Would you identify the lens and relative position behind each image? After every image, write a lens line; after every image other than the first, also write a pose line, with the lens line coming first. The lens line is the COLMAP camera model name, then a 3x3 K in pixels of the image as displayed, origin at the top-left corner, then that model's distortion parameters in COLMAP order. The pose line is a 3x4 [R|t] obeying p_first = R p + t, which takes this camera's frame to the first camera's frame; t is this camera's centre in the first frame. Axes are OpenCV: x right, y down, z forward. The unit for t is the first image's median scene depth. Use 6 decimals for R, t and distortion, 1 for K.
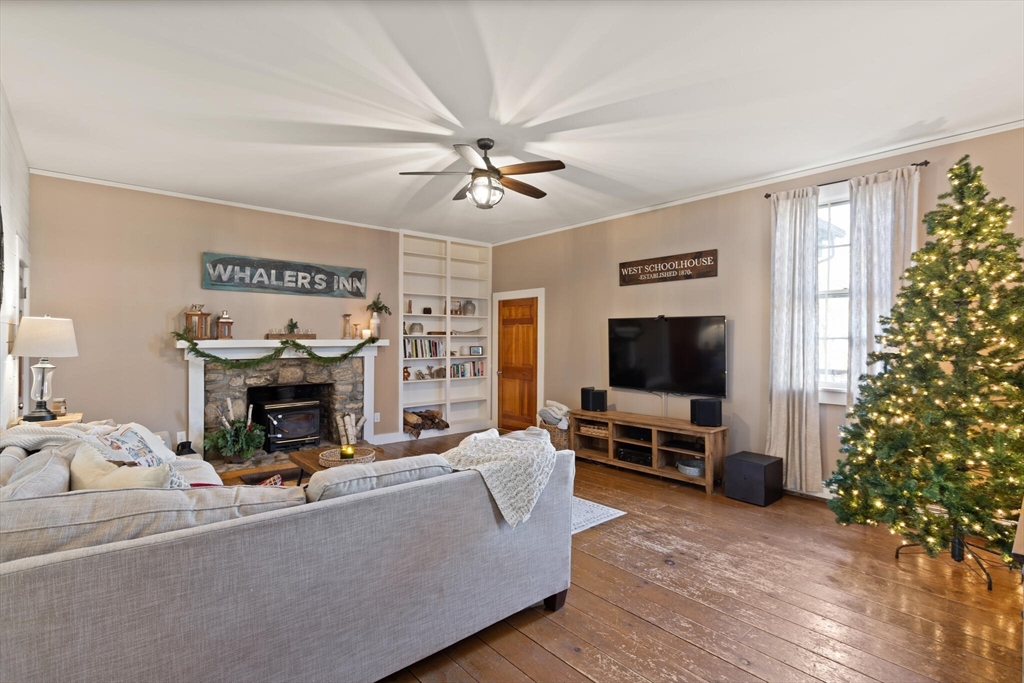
lens RADIAL K [[496.9, 0, 515.7], [0, 496.9, 341.7], [0, 0, 1]] dist [-0.004996, 0.003969]
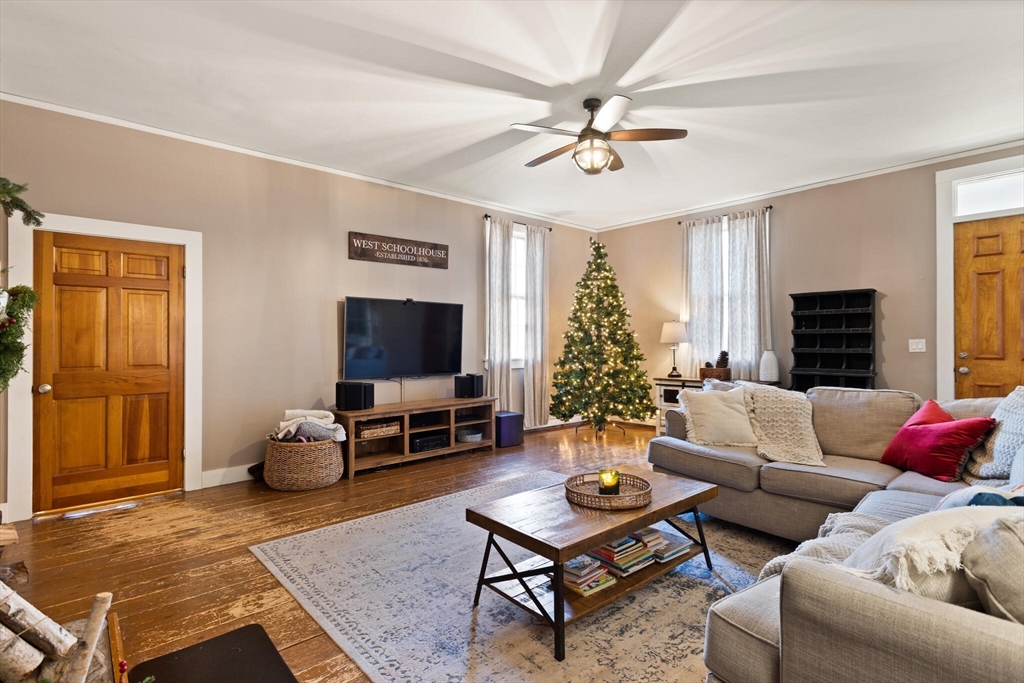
lens RADIAL K [[496.9, 0, 512.9], [0, 496.9, 340.4], [0, 0, 1]] dist [-0.004996, 0.003969]
pose [[-0.011482, -0.001420, 0.999933, -0.691915], [0.008402, 0.999964, 0.001516, 0.029431], [-0.999899, 0.008419, -0.011470, 0.807365]]
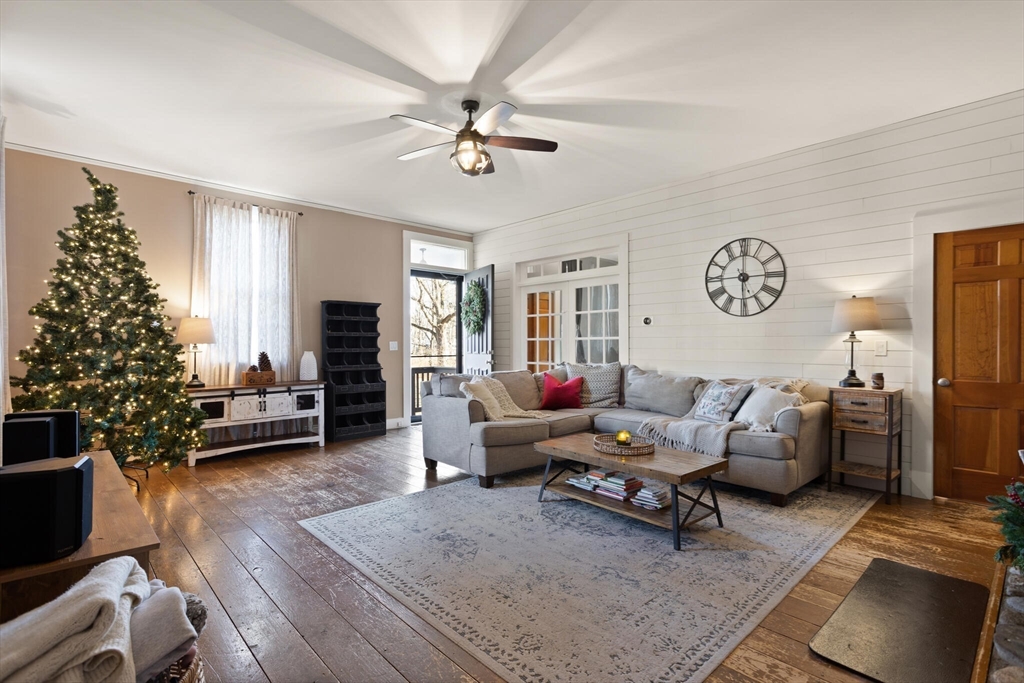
lens RADIAL K [[496.9, 0, 507.7], [0, 496.9, 341.8], [0, 0, 1]] dist [-0.004996, 0.003969]
pose [[-0.999595, -0.002053, -0.028375, -0.072653], [-0.002014, 0.999997, -0.001376, 0.036743], [0.028378, -0.001318, -0.999596, 1.353807]]
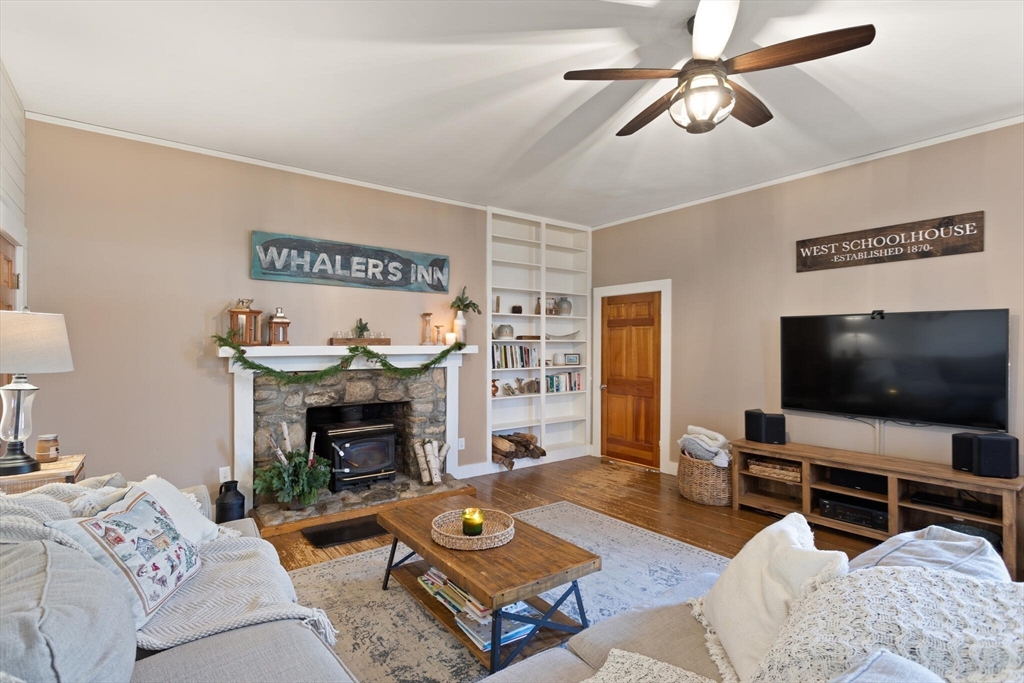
lens RADIAL K [[496.9, 0, 510.6], [0, 496.9, 349.3], [0, 0, 1]] dist [-0.004996, 0.003969]
pose [[0.997660, -0.000624, -0.068368, -0.178607], [0.000801, 0.999996, 0.002561, -0.000189], [0.068366, -0.002609, 0.997657, 0.262213]]
